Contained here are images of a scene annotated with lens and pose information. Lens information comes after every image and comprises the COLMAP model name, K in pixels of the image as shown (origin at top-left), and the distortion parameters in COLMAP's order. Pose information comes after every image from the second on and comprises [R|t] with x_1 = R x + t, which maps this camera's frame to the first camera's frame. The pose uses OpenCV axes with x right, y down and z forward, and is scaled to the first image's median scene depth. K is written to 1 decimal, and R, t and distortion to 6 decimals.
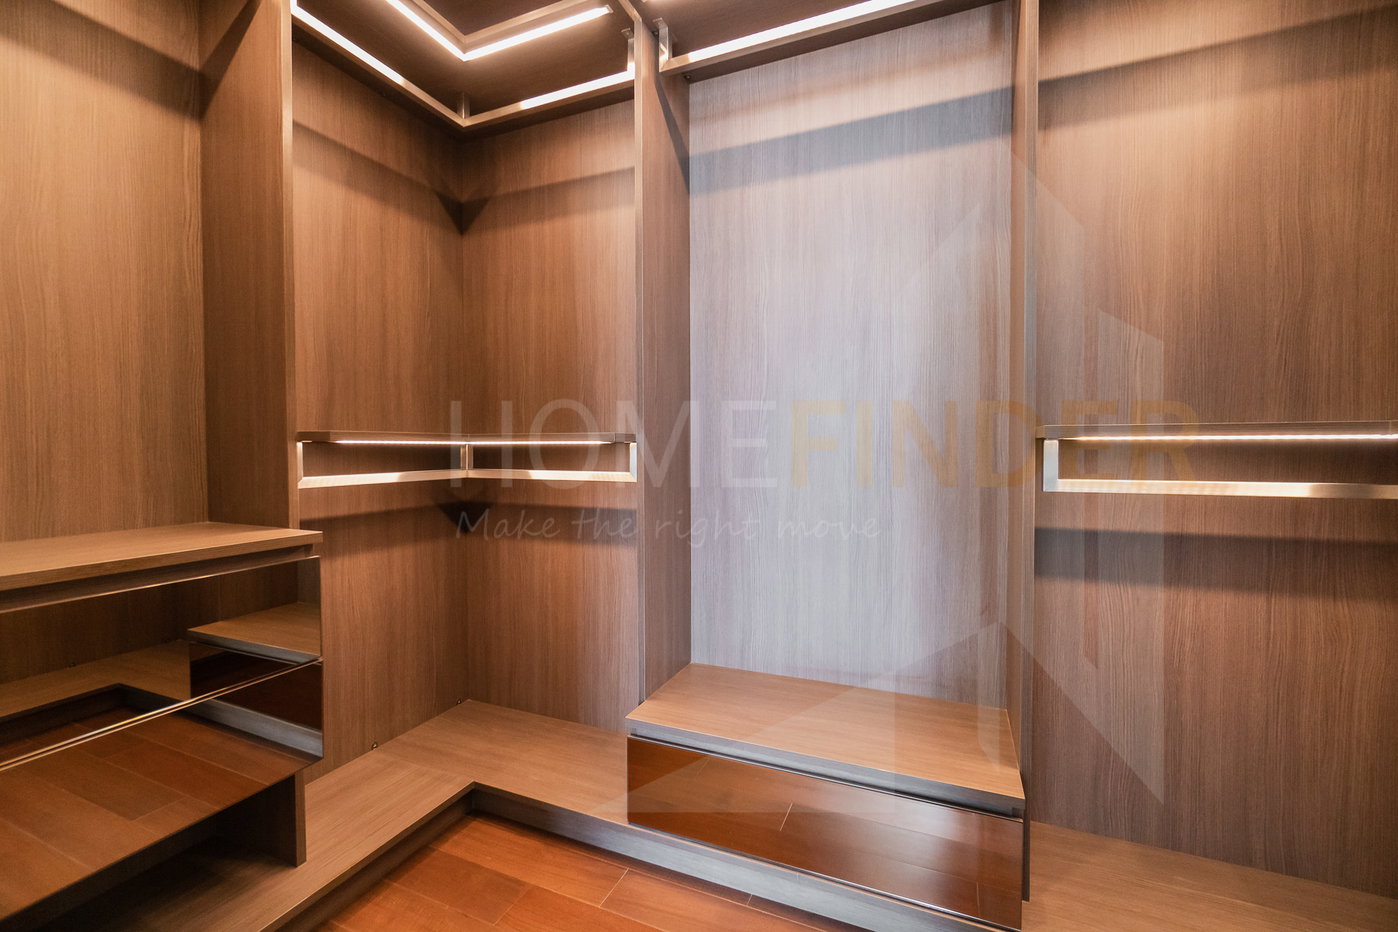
lens RADIAL K [[596.8, 0, 693.5], [0, 596.8, 458.9], [0, 0, 1]] dist [-0.000854, 0.000110]
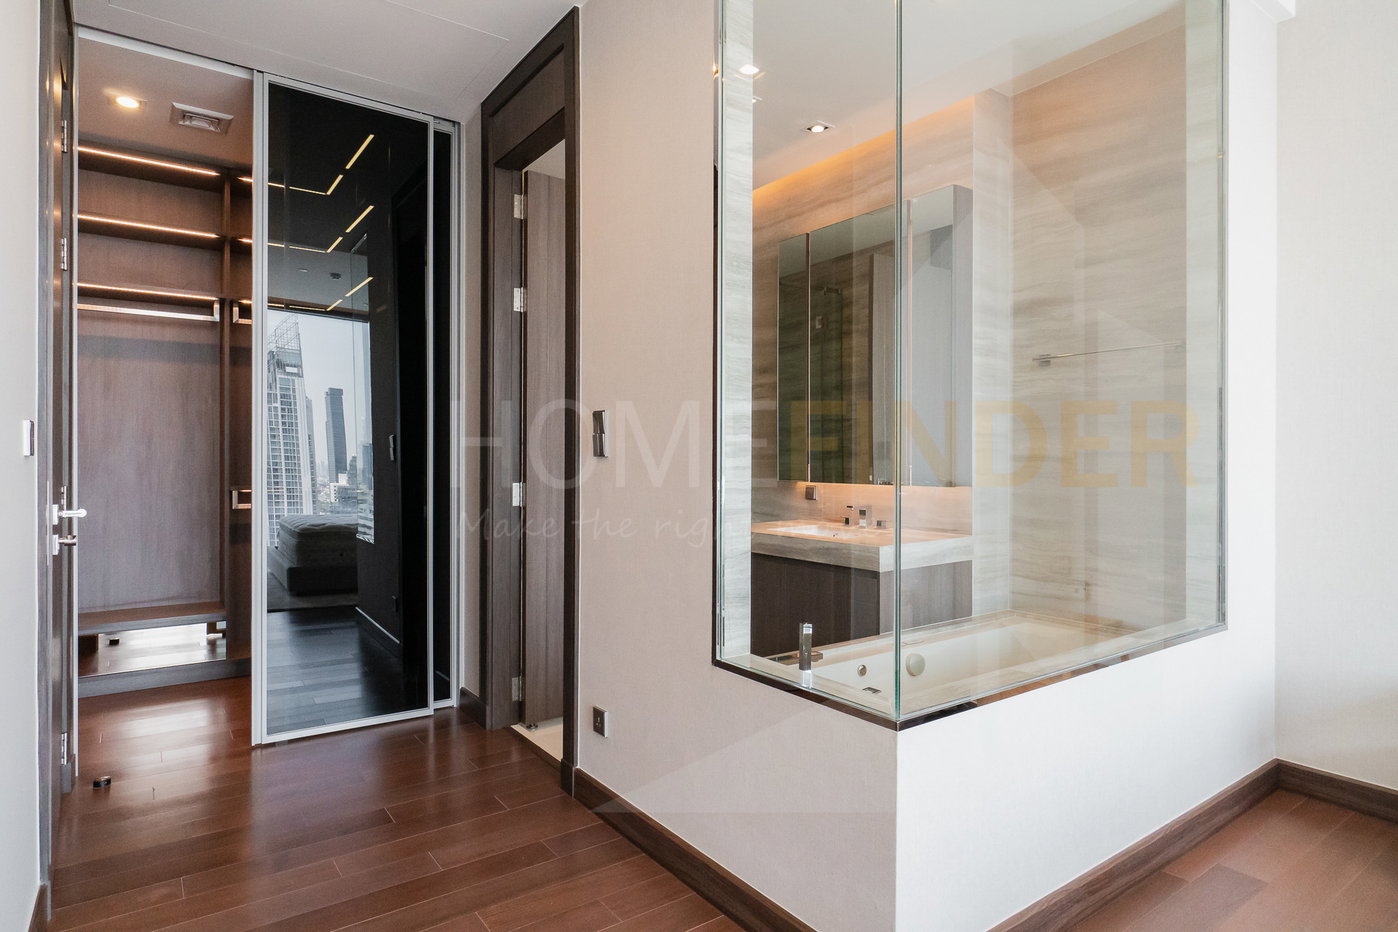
lens RADIAL K [[792.2, 0, 699.0], [0, 792.2, 466.0], [0, 0, 1]] dist [-0.002803, -0.000719]
pose [[0.498331, 0.000968, 0.866987, -1.360883], [0.003675, 0.999988, -0.003229, -0.111968], [-0.866979, 0.004796, 0.498321, -2.425222]]
